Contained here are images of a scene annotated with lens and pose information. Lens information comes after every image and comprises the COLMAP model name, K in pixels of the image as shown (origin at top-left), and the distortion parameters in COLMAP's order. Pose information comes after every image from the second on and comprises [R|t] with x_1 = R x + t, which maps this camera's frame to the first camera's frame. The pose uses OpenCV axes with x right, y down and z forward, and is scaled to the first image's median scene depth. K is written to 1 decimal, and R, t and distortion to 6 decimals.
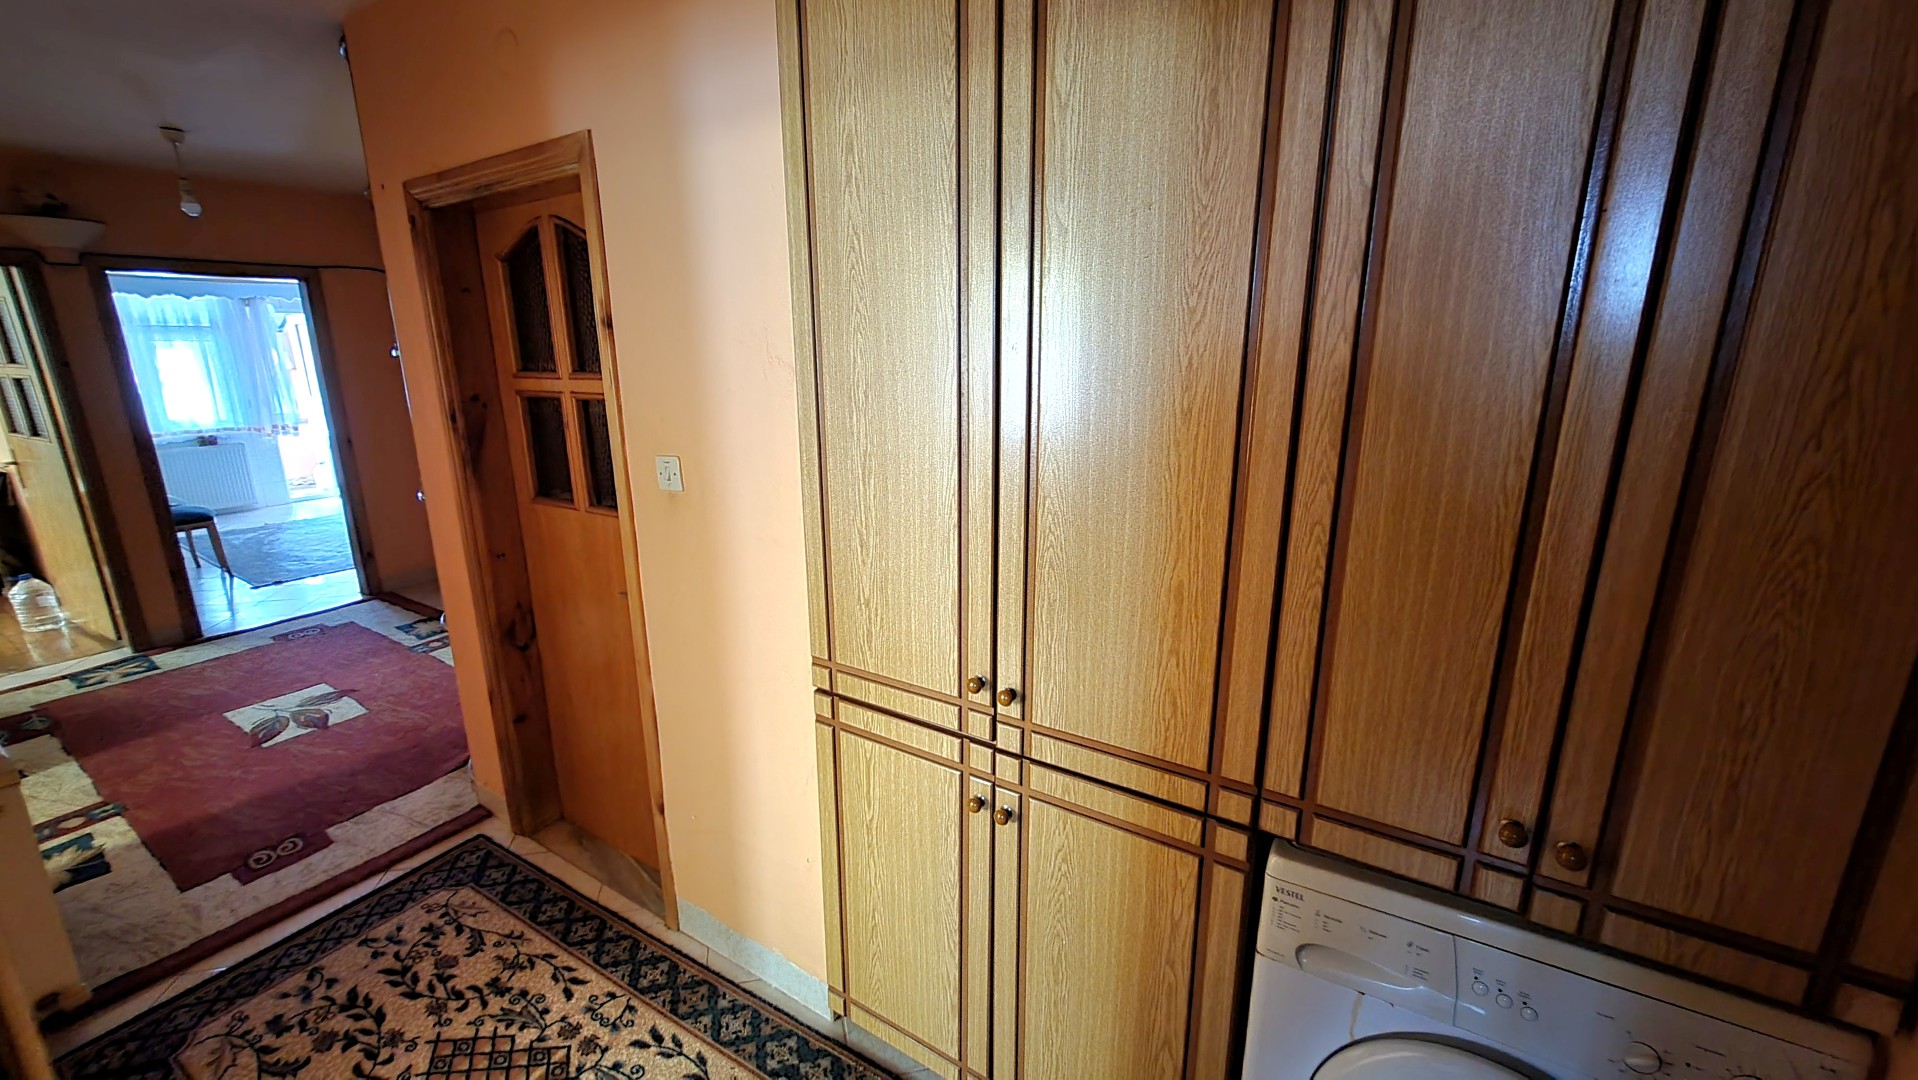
lens RADIAL K [[746.0, 0, 962.7], [0, 746.0, 539.0], [0, 0, 1]] dist [0.002276, 0.000602]
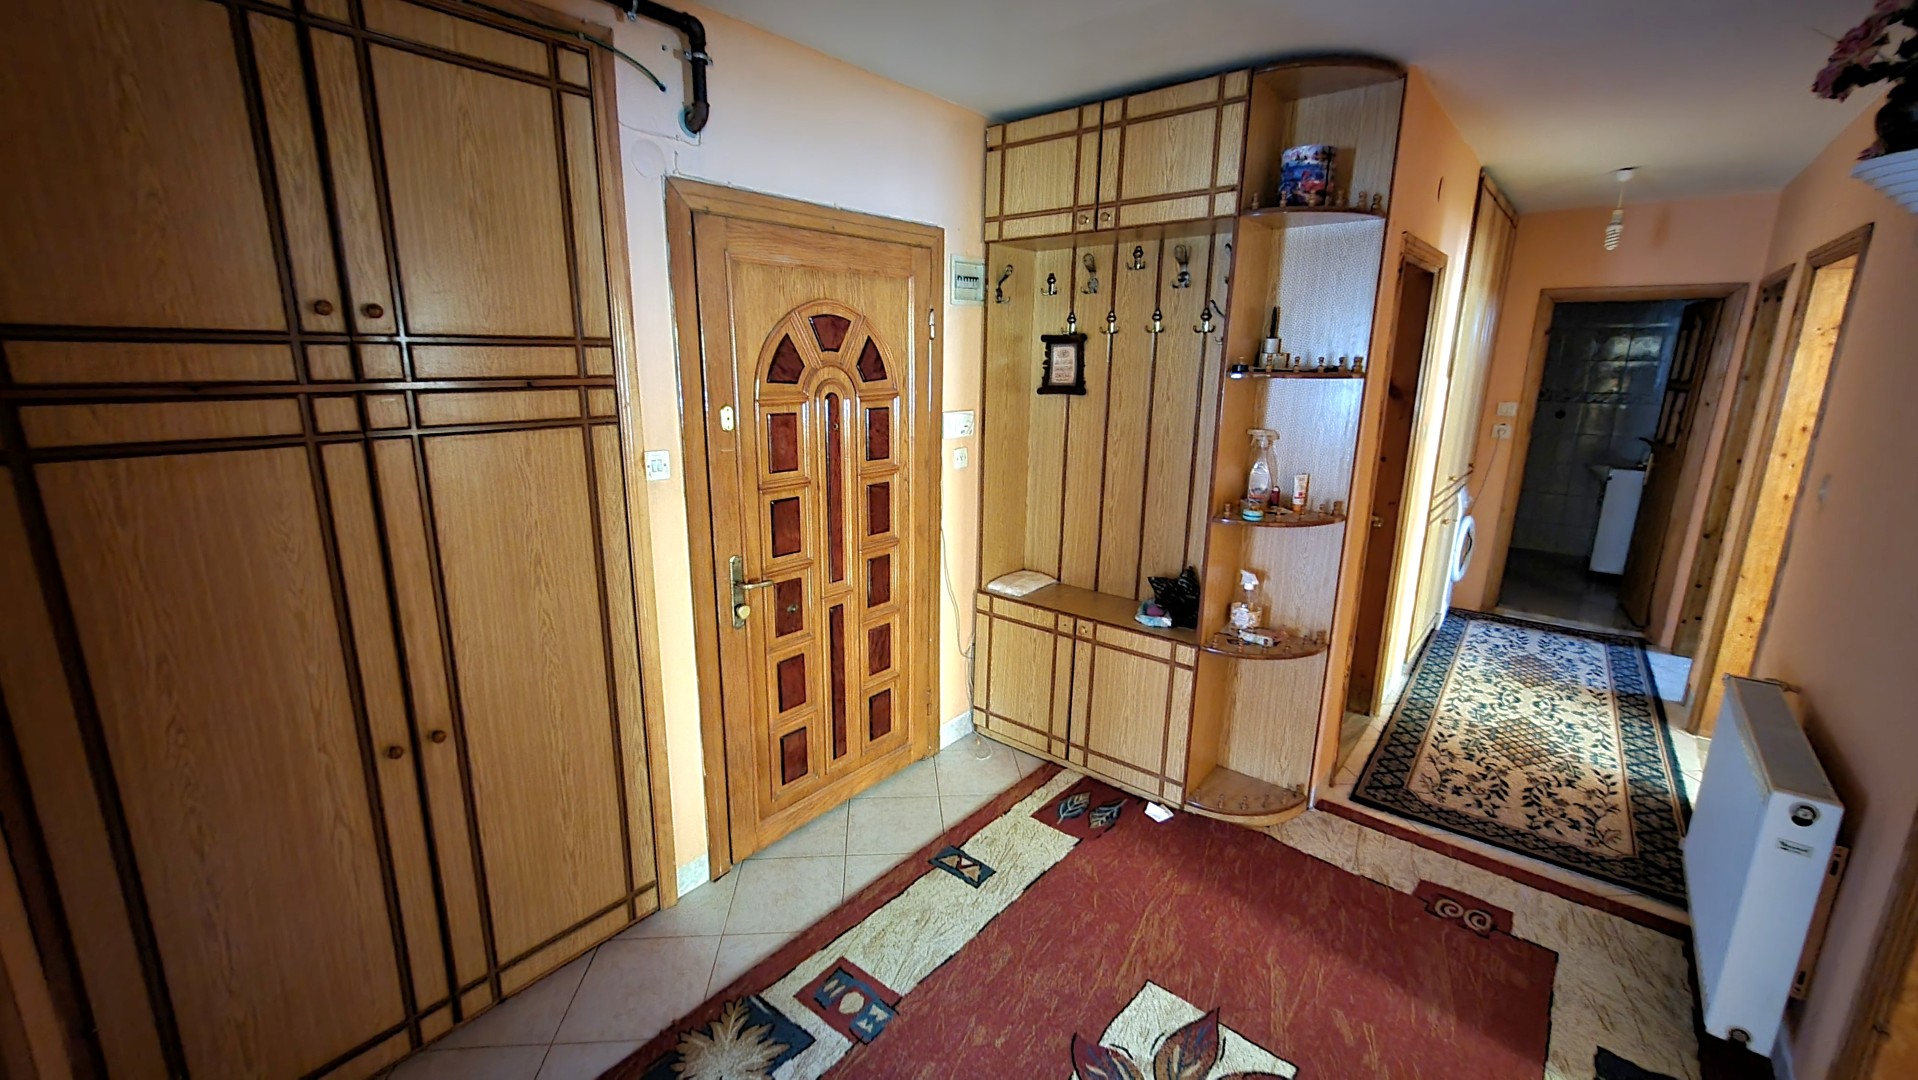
lens RADIAL K [[746.0, 0, 957.1], [0, 746.0, 528.8], [0, 0, 1]] dist [0.002276, 0.000602]
pose [[0.147266, -0.223960, 0.963408, -2.129258], [0.229403, 0.955202, 0.186986, -0.399635], [-0.962126, 0.193472, 0.192046, 1.591593]]
